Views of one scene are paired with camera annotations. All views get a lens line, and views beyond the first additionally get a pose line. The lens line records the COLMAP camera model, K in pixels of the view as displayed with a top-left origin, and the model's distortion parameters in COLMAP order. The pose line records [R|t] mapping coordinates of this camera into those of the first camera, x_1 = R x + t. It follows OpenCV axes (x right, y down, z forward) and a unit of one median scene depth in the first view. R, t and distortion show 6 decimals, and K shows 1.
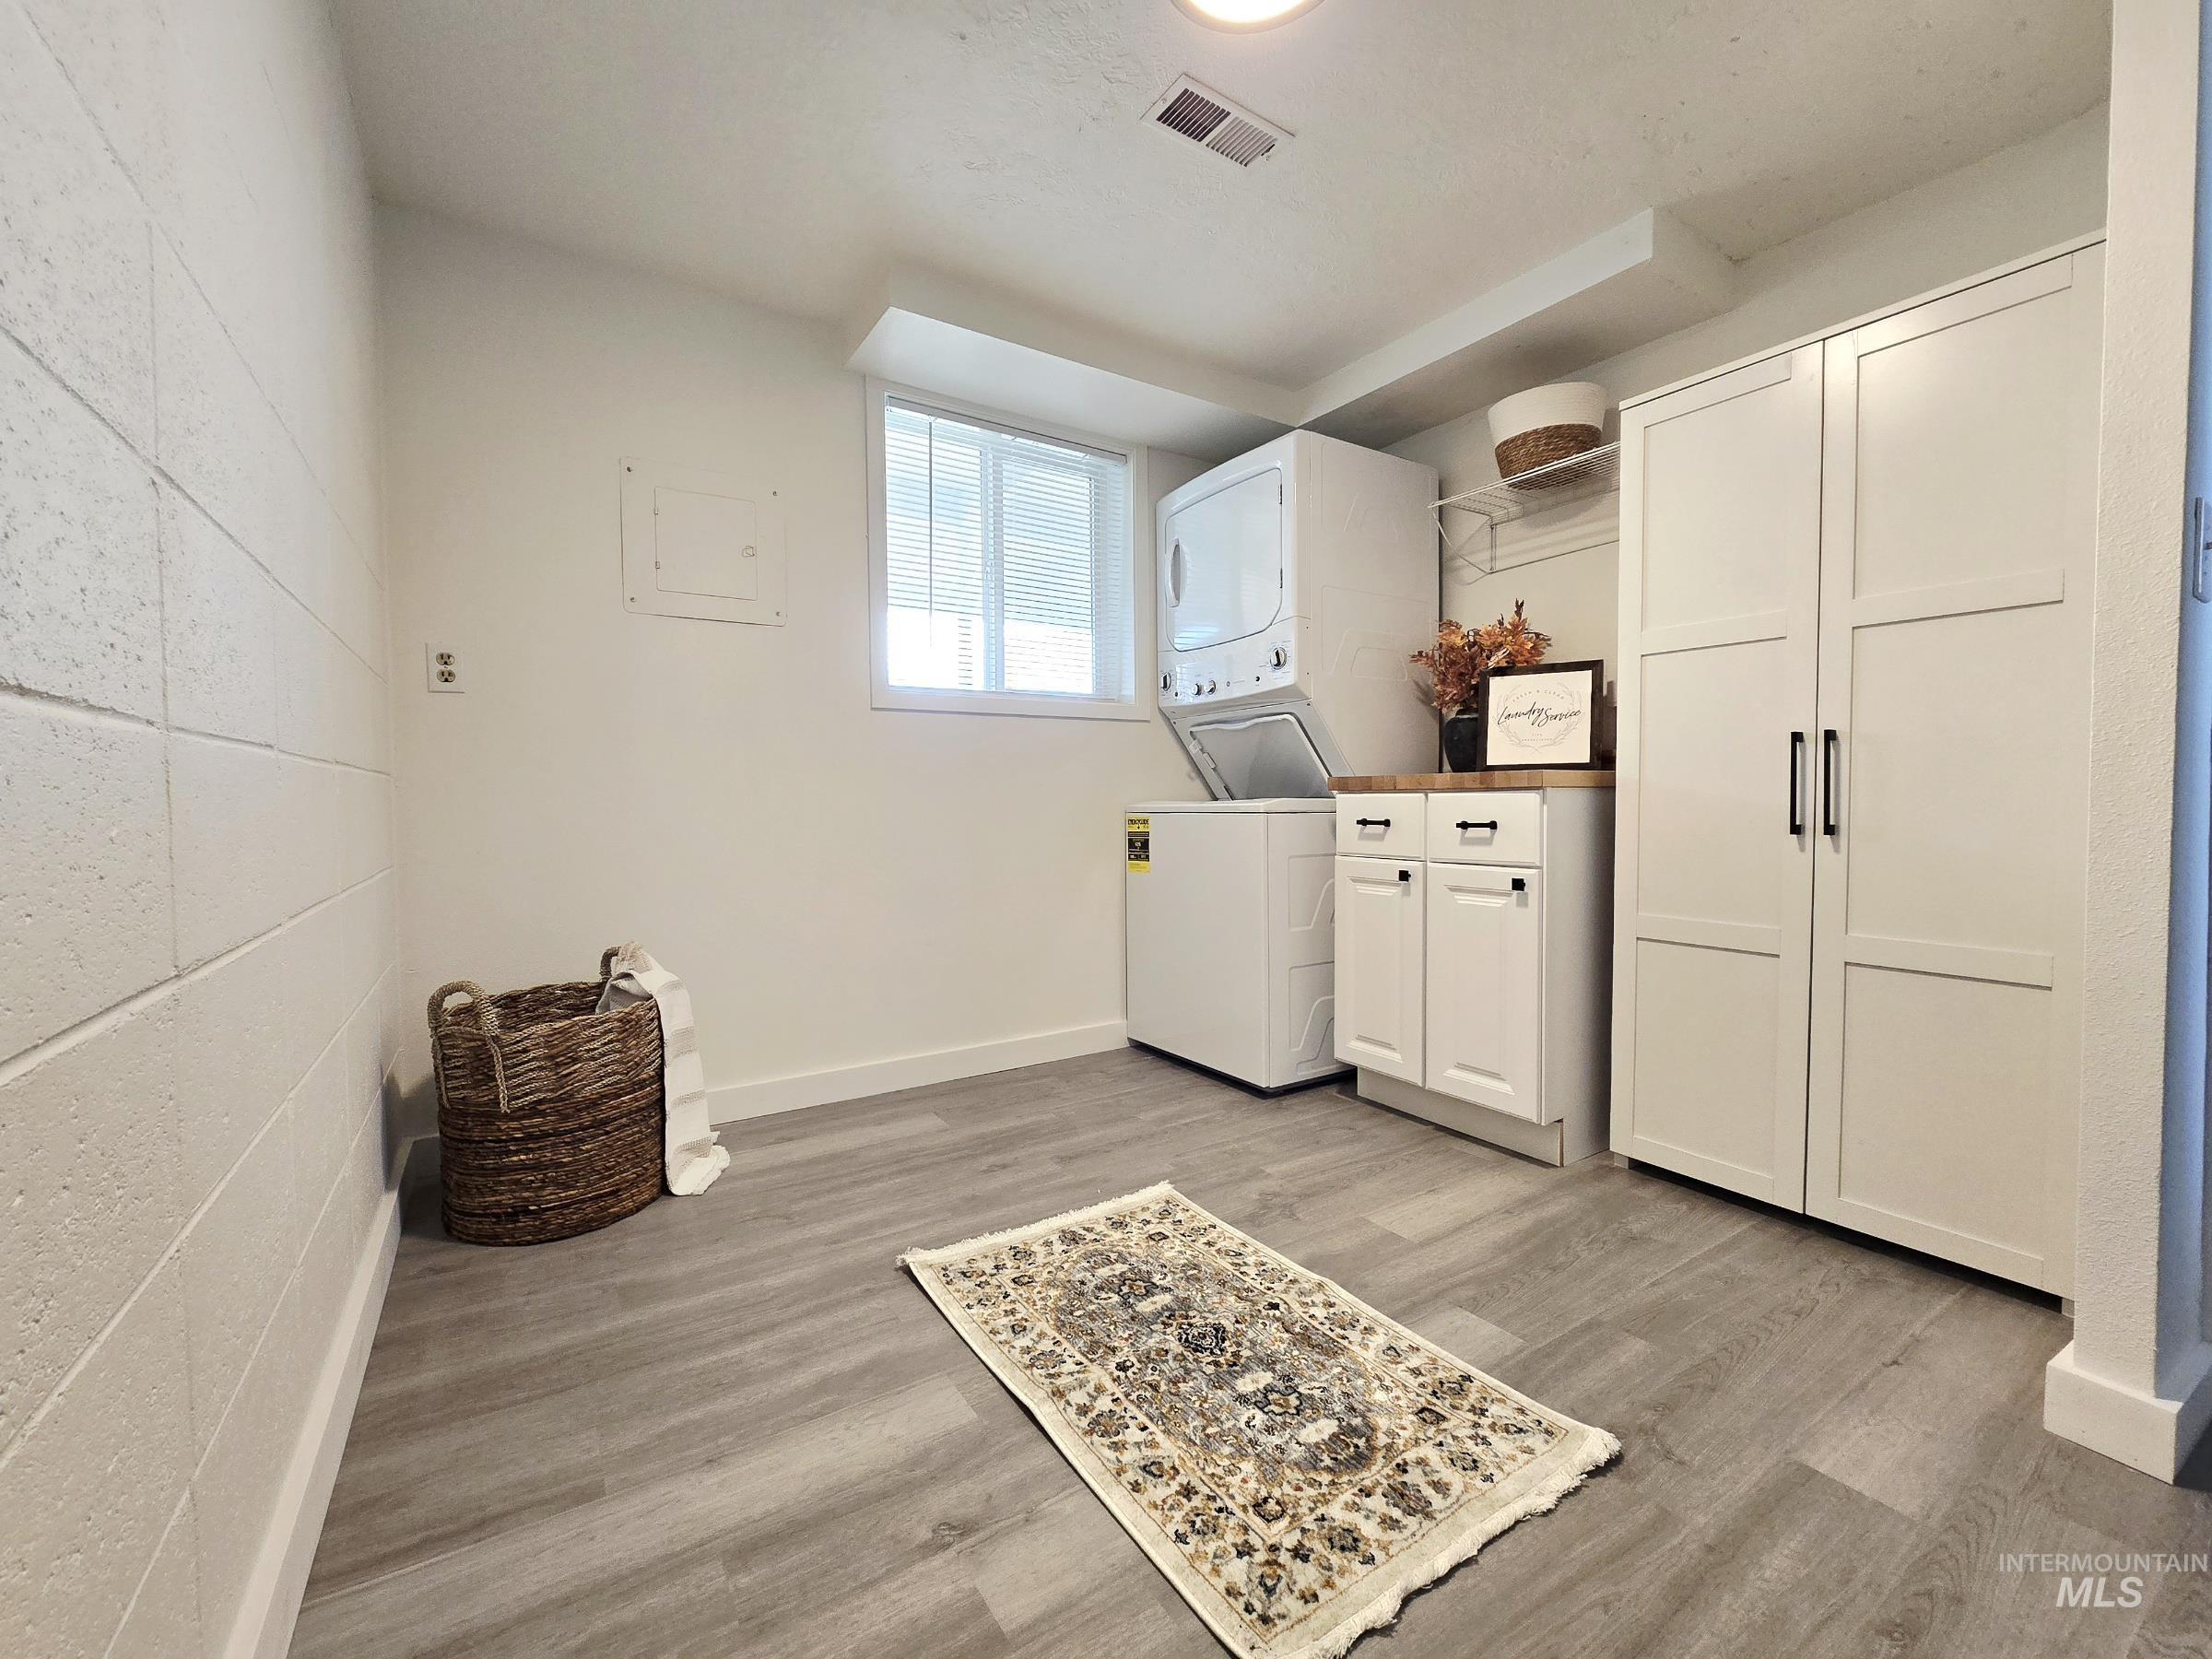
lens RADIAL K [[920.4, 0, 1106.0], [0, 920.4, 829.5], [0, 0, 1]] dist [-0.001401, -0.000821]
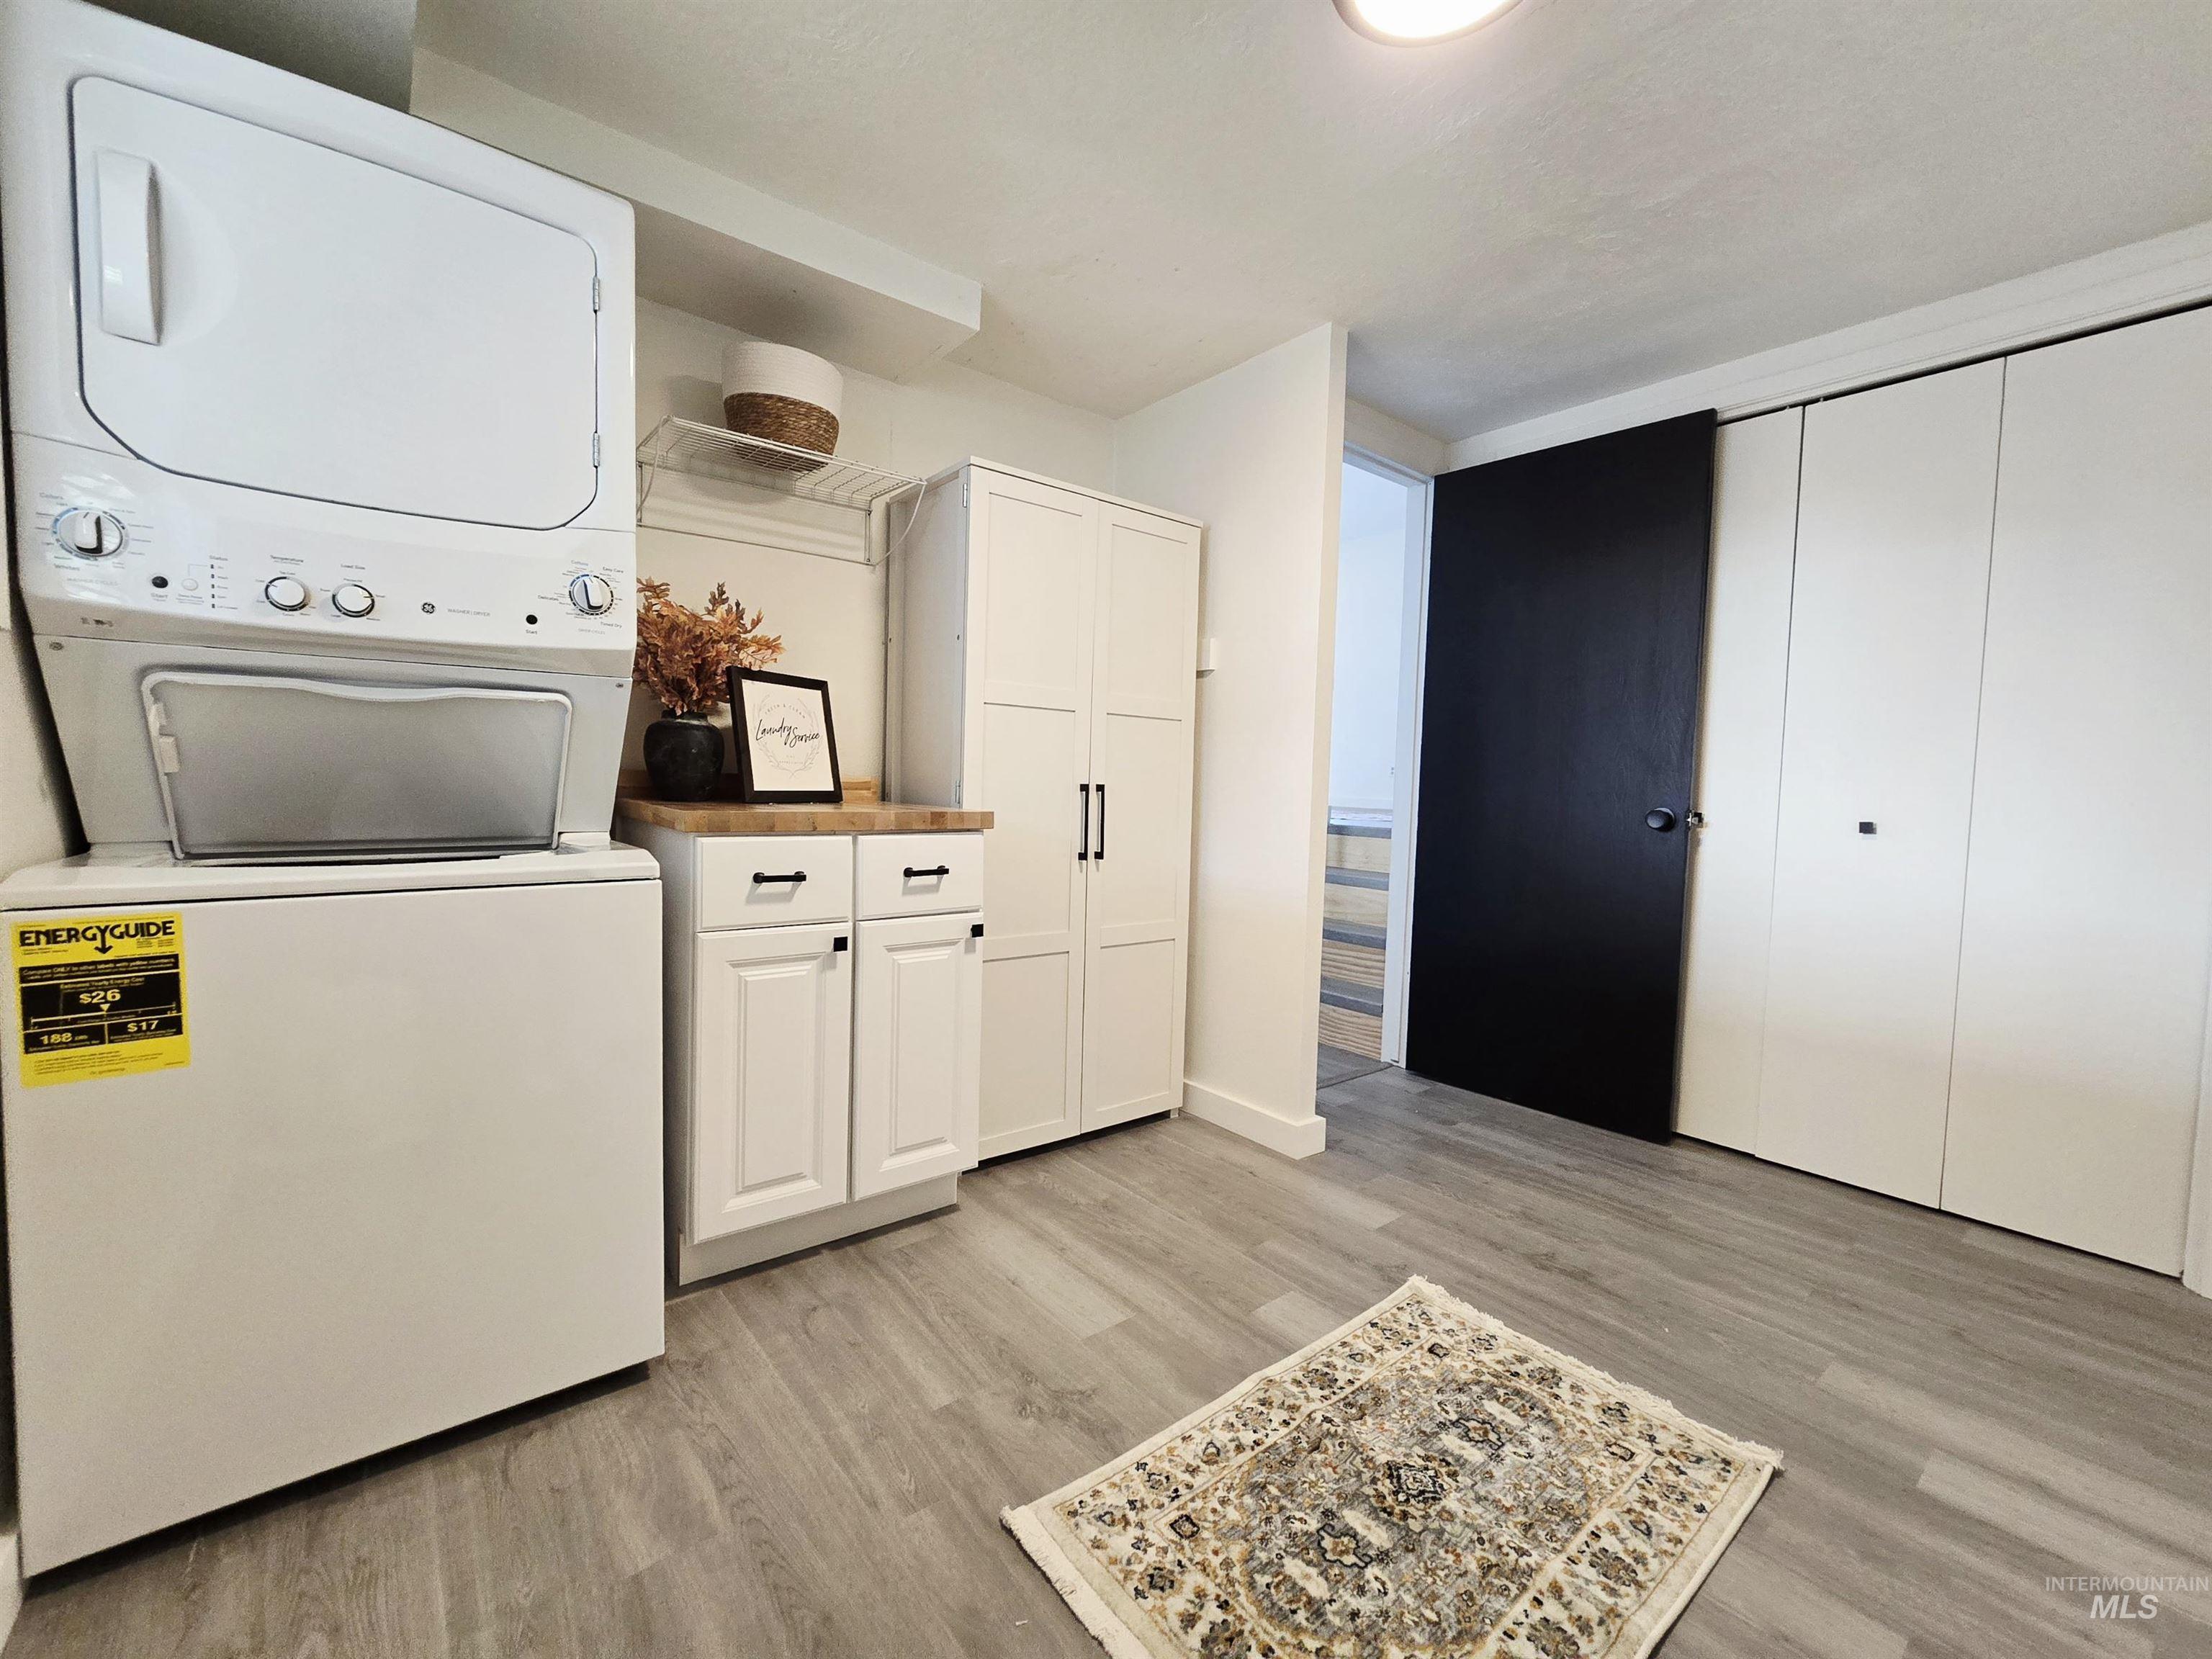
lens RADIAL K [[894.1, 0, 1106.0], [0, 894.1, 829.5], [0, 0, 1]] dist [-0.002699, -0.000816]
pose [[-0.099118, -0.049572, 0.993840, -0.559053], [0.003422, 0.998735, 0.050157, -0.105751], [-0.995070, 0.008372, -0.098823, 1.098670]]
